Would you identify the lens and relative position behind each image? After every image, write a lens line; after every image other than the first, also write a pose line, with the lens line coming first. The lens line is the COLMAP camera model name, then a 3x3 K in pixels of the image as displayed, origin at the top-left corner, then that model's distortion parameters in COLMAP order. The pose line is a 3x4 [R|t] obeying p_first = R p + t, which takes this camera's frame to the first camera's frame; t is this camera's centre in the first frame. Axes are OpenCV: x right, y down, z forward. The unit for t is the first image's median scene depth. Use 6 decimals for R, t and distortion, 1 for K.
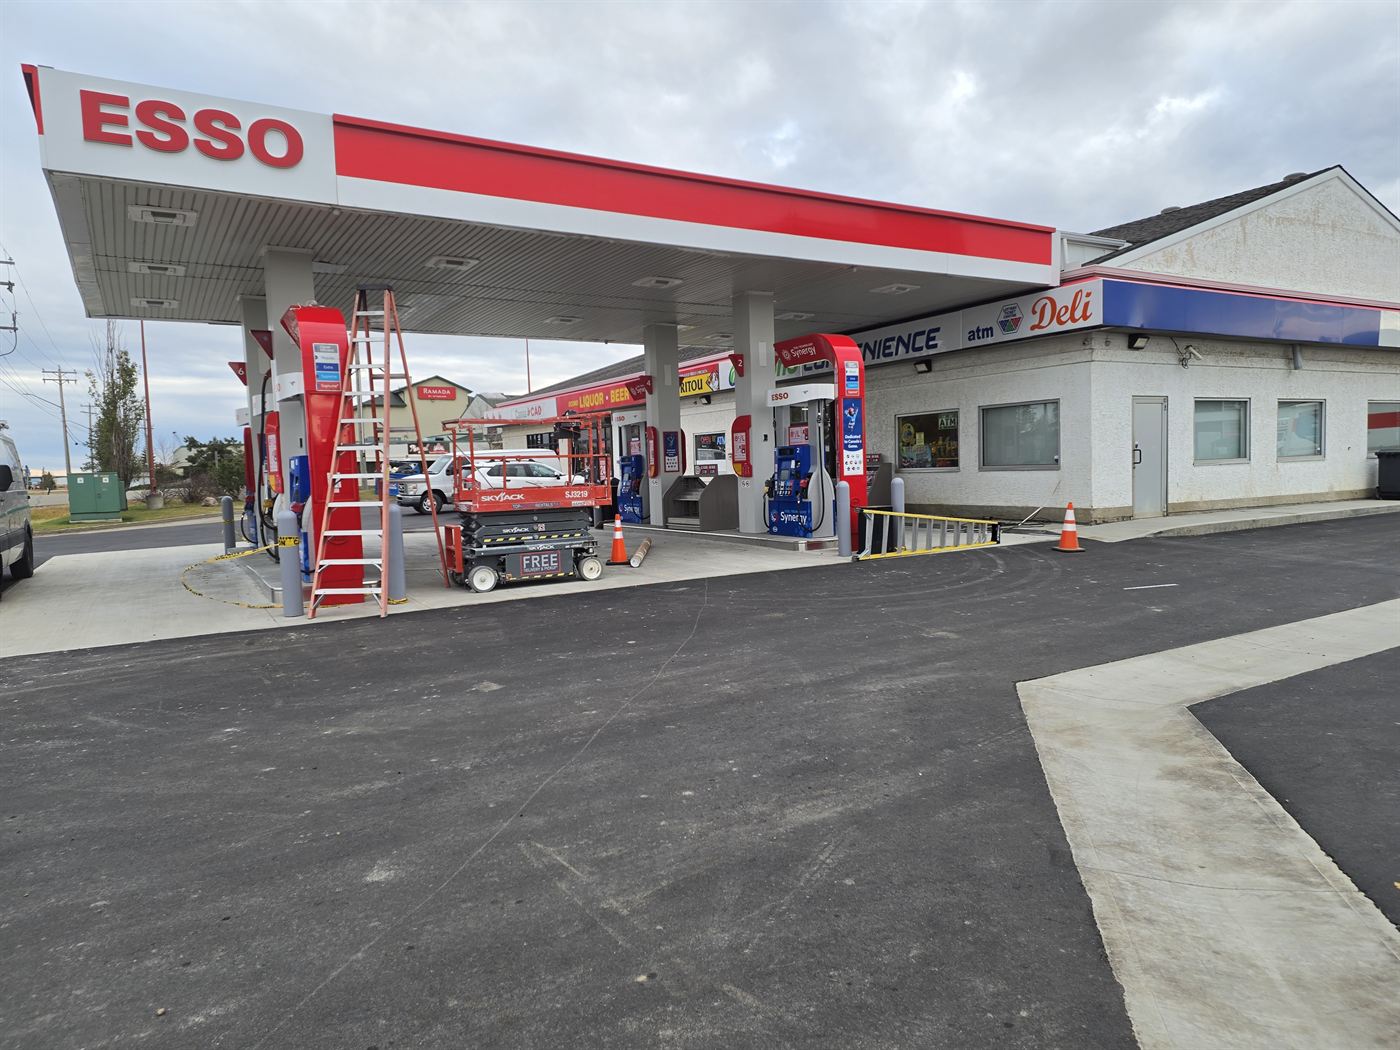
lens RADIAL K [[971.8, 0, 705.4], [0, 971.8, 533.3], [0, 0, 1]] dist [0.087600, -0.075441]
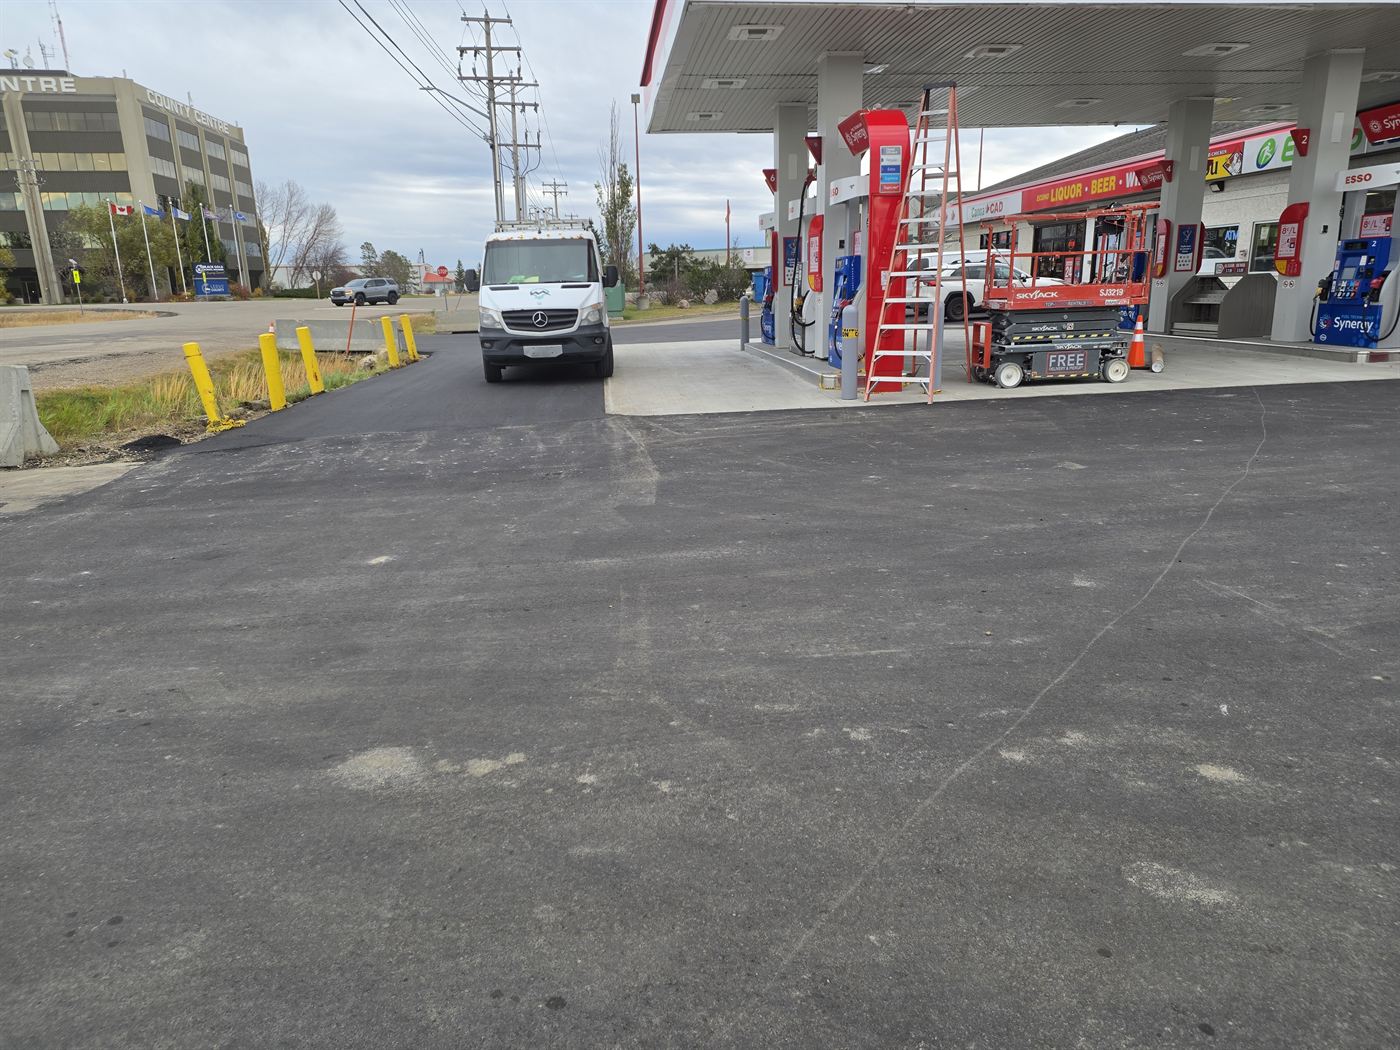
lens RADIAL K [[971.8, 0, 685.2], [0, 971.8, 523.4], [0, 0, 1]] dist [0.087600, -0.075441]
pose [[0.903309, 0.110866, -0.414418, -0.077775], [-0.033442, 0.981287, 0.189623, 0.012810], [0.427686, -0.157429, 0.890113, -0.097475]]
